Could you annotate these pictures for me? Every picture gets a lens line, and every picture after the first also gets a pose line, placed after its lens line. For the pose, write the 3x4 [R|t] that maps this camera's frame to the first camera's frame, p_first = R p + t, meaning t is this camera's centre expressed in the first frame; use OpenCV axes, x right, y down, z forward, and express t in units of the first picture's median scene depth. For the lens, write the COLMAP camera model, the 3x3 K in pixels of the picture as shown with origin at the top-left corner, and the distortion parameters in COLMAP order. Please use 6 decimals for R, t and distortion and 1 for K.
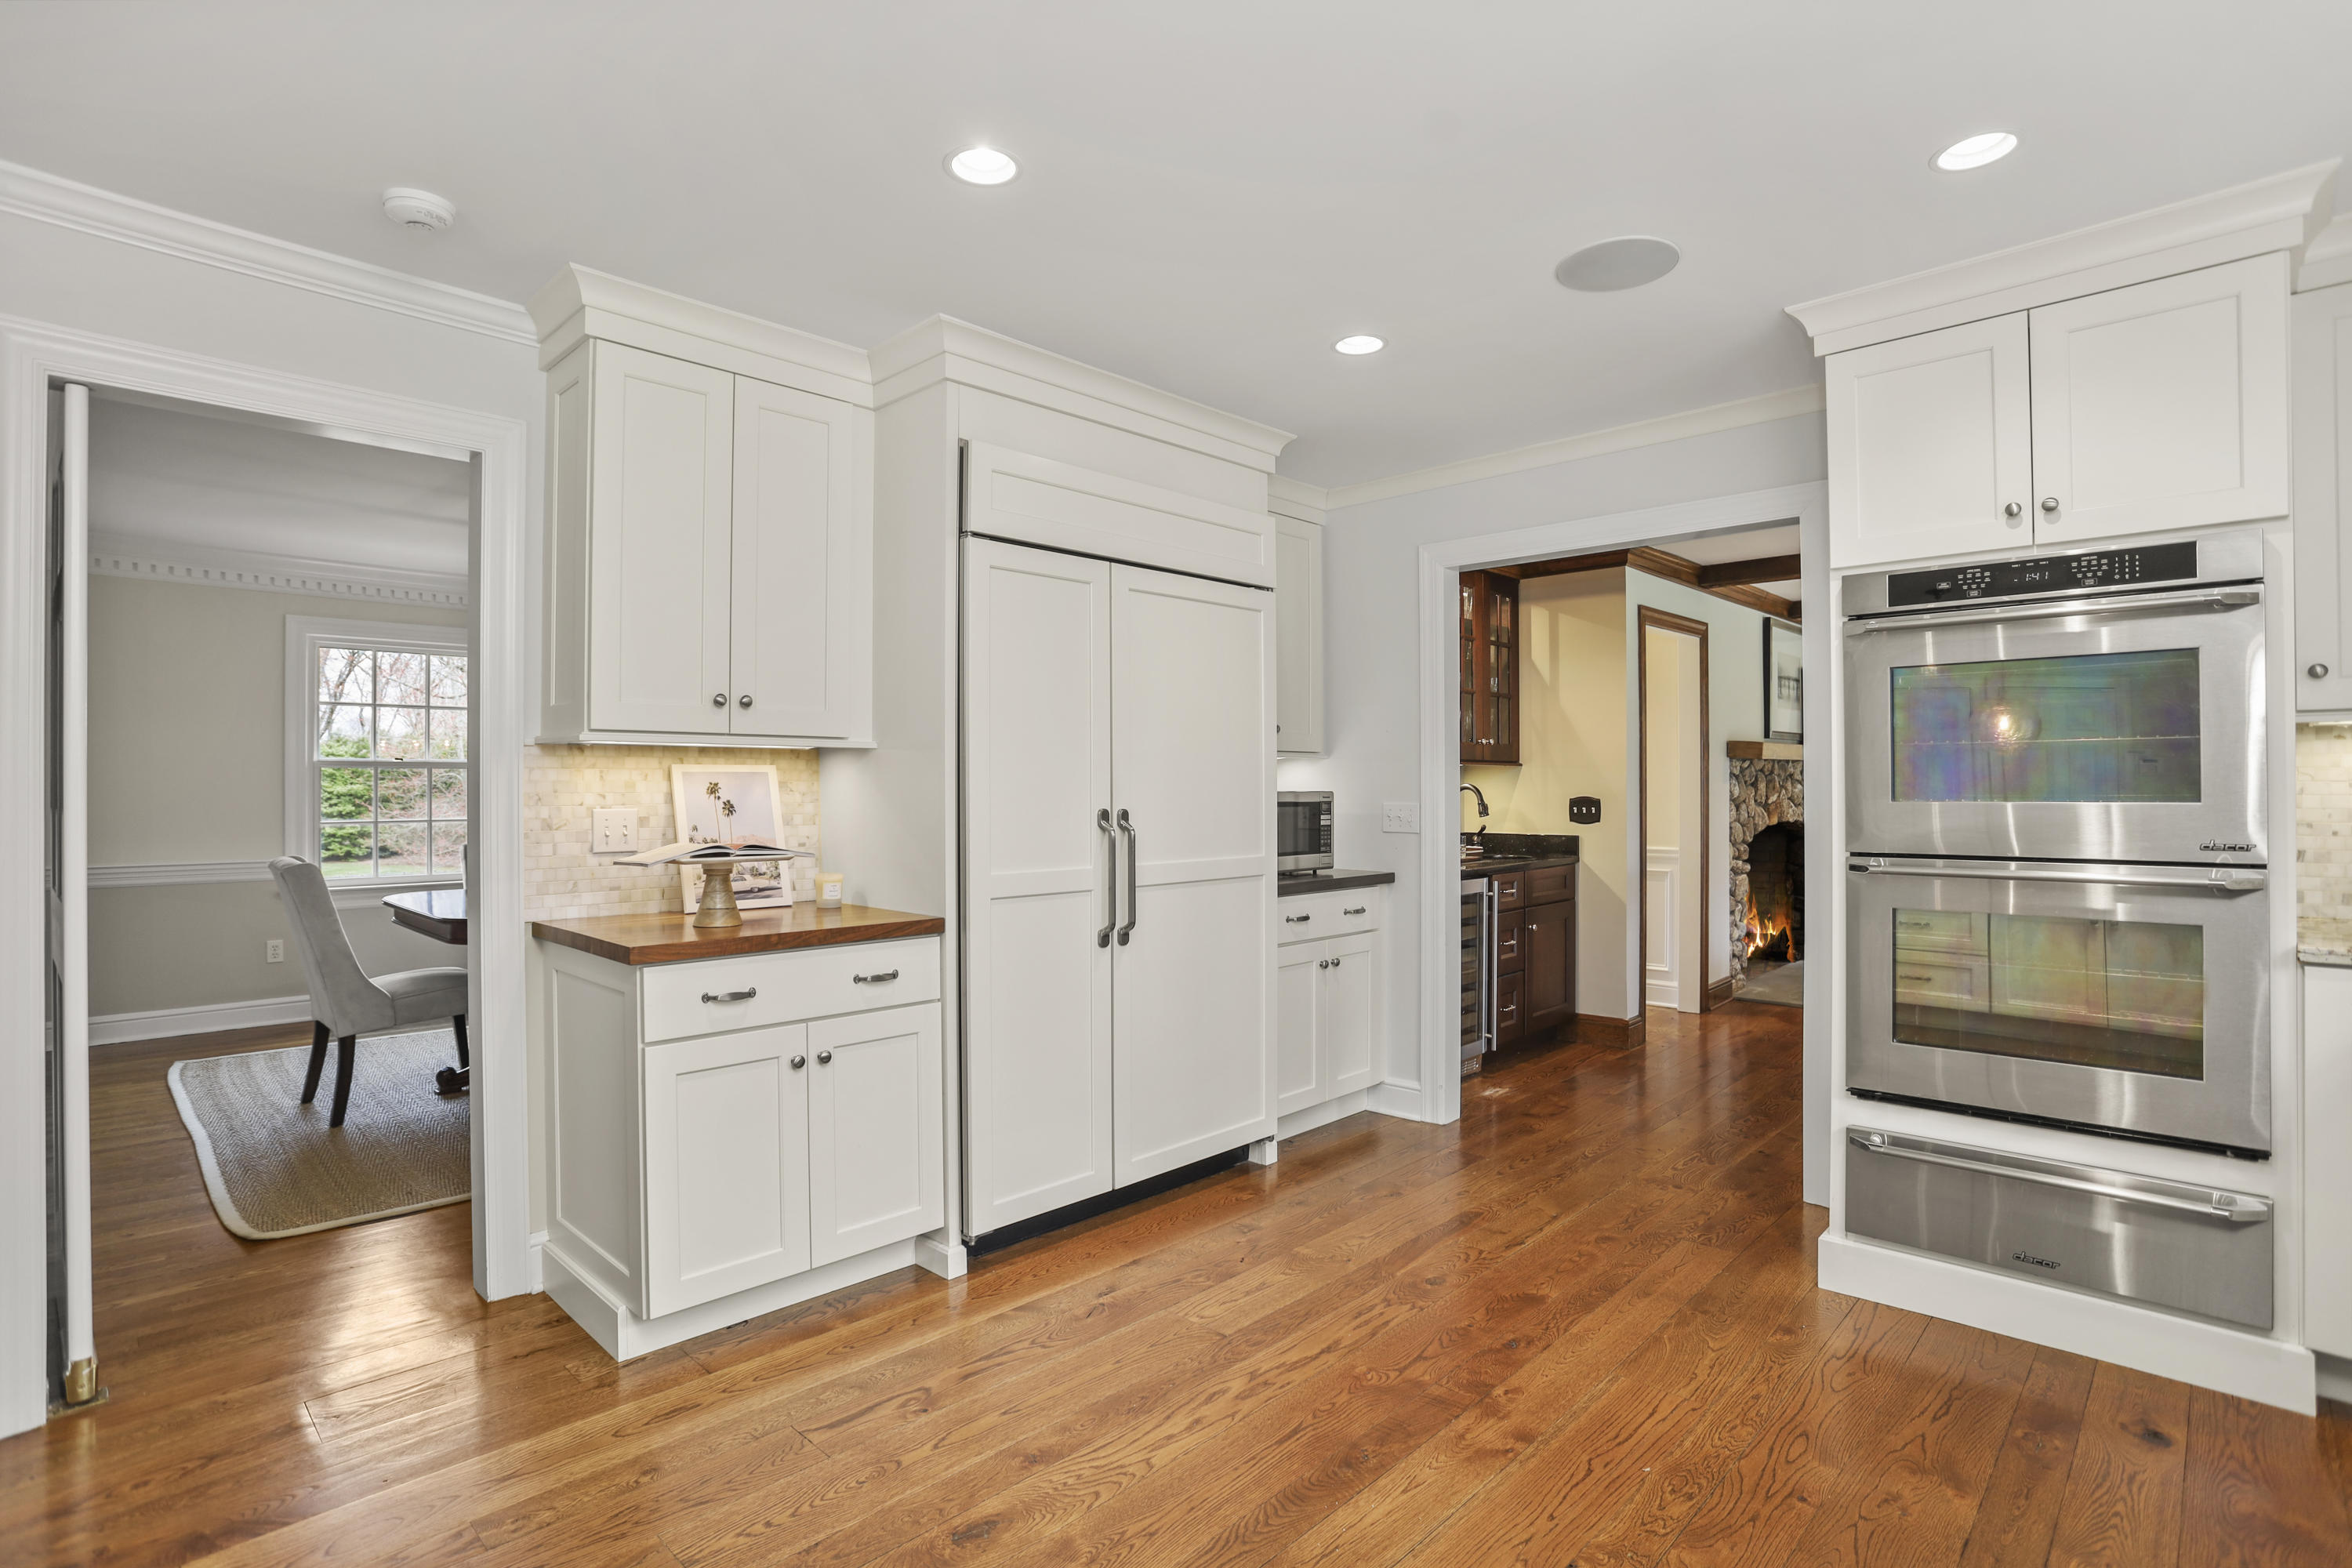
lens RADIAL K [[1164.2, 0, 1176.0], [0, 1164.2, 784.0], [0, 0, 1]] dist [-0.054728, 0.025298]
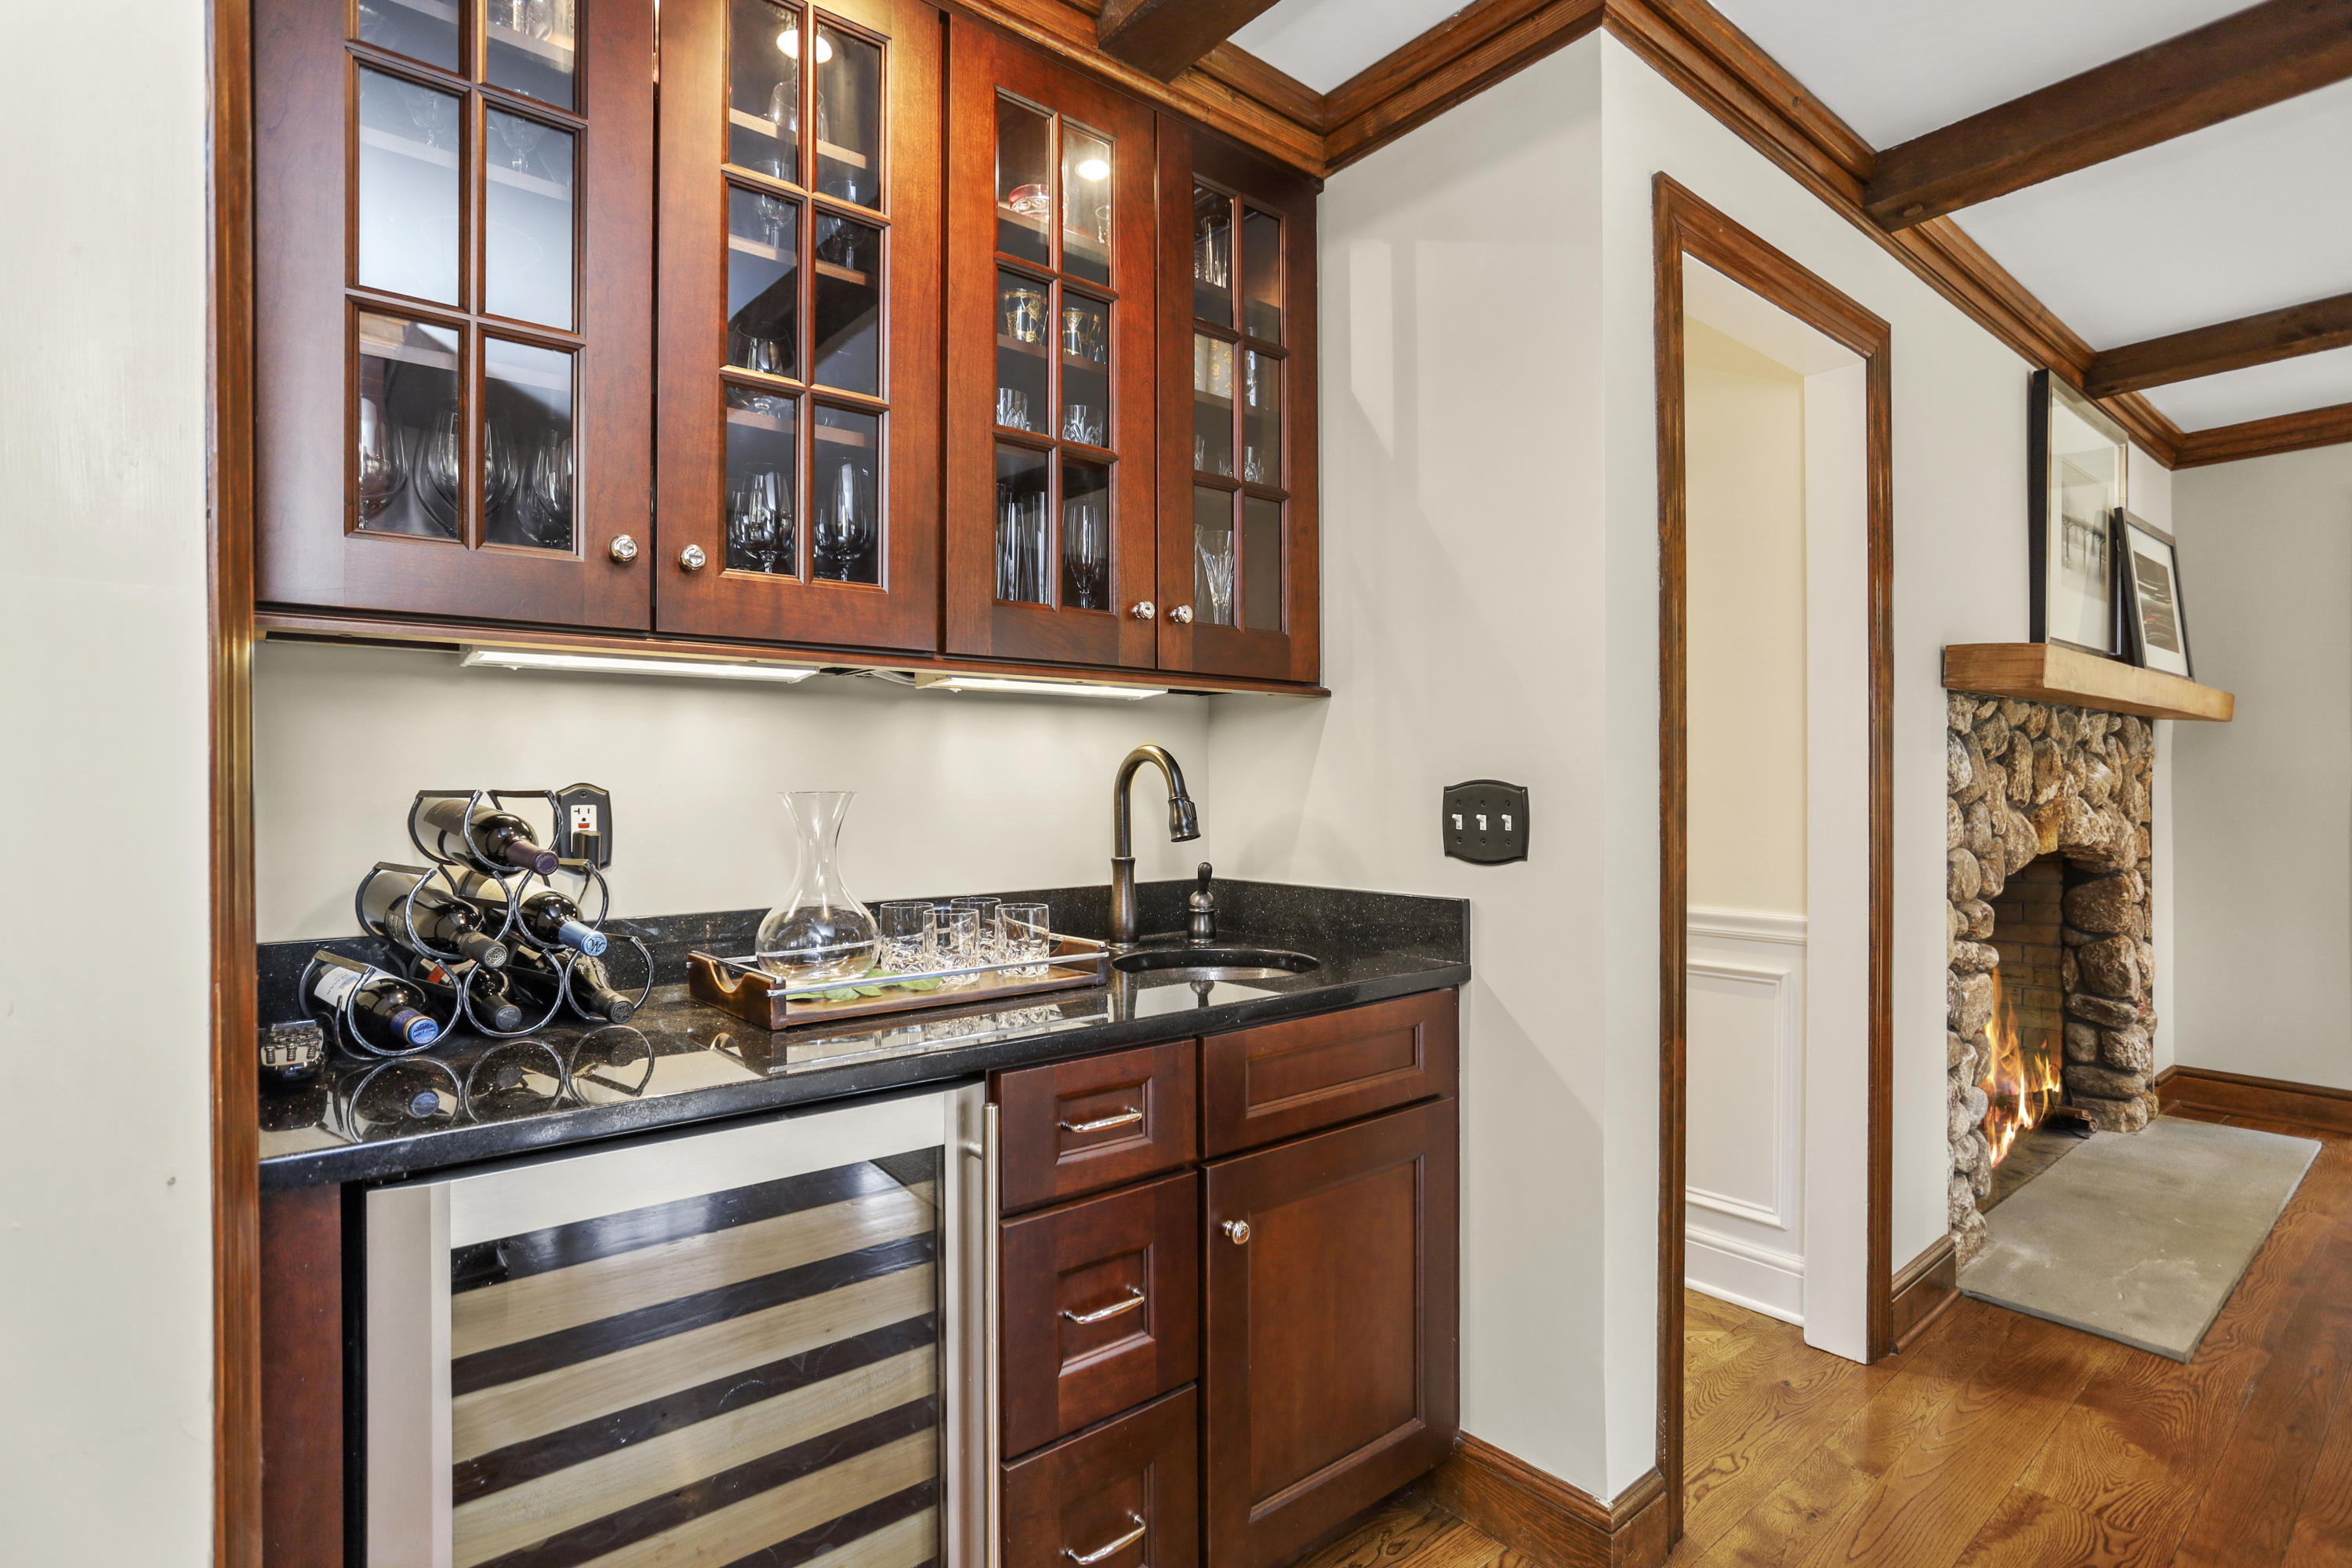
lens RADIAL K [[1164.2, 0, 1176.0], [0, 1164.2, 784.0], [0, 0, 1]] dist [-0.054728, 0.025298]
pose [[0.991785, -0.001047, -0.127908, 0.263937], [0.000778, 0.999997, -0.002150, 0.010692], [0.127910, 0.002033, 0.991784, 0.568865]]
